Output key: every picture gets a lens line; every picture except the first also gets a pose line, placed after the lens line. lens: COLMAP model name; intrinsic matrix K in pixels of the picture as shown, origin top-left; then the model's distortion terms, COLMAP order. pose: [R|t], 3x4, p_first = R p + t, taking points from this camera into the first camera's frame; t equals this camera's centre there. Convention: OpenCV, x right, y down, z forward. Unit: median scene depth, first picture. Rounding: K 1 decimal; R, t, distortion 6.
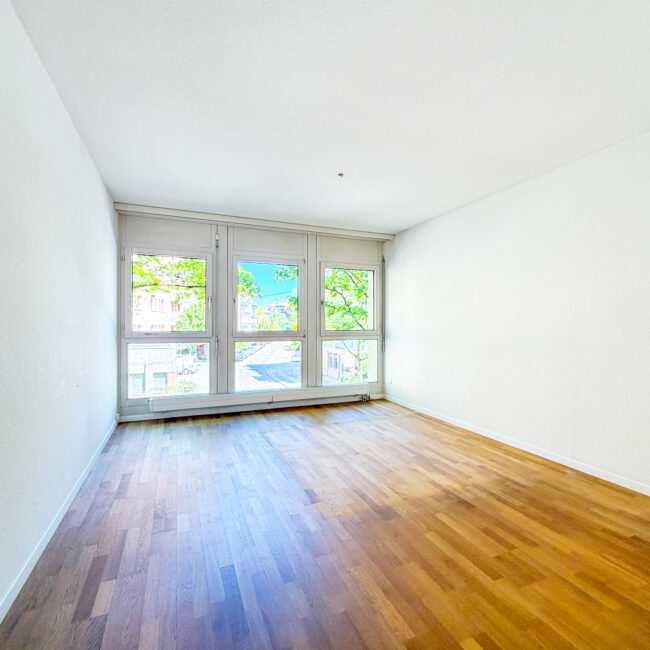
lens RADIAL K [[349.1, 0, 322.7], [0, 349.1, 314.2], [0, 0, 1]] dist [-0.001471, 0.000348]
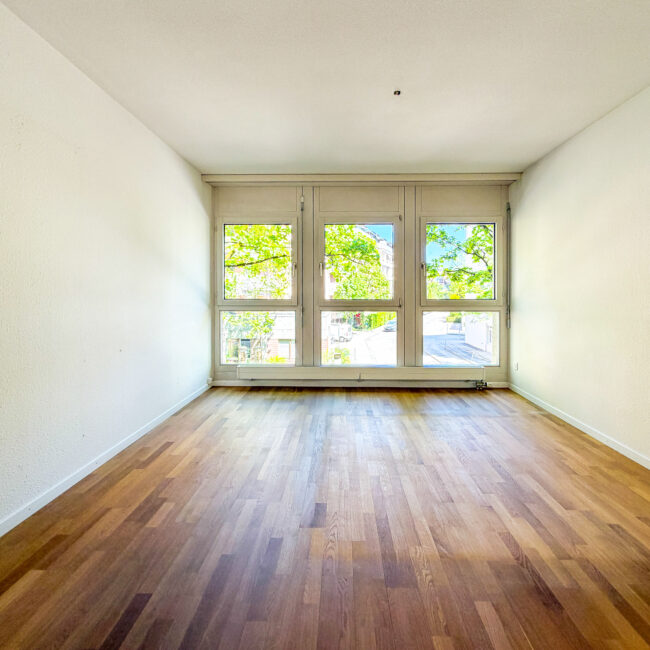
lens RADIAL K [[352.0, 0, 337.2], [0, 352.0, 291.0], [0, 0, 1]] dist [-0.001079, 0.000477]
pose [[0.918330, -0.005258, -0.395782, 0.163342], [0.012547, 0.999796, 0.015830, 0.011968], [0.395618, -0.019503, 0.918208, 0.169127]]
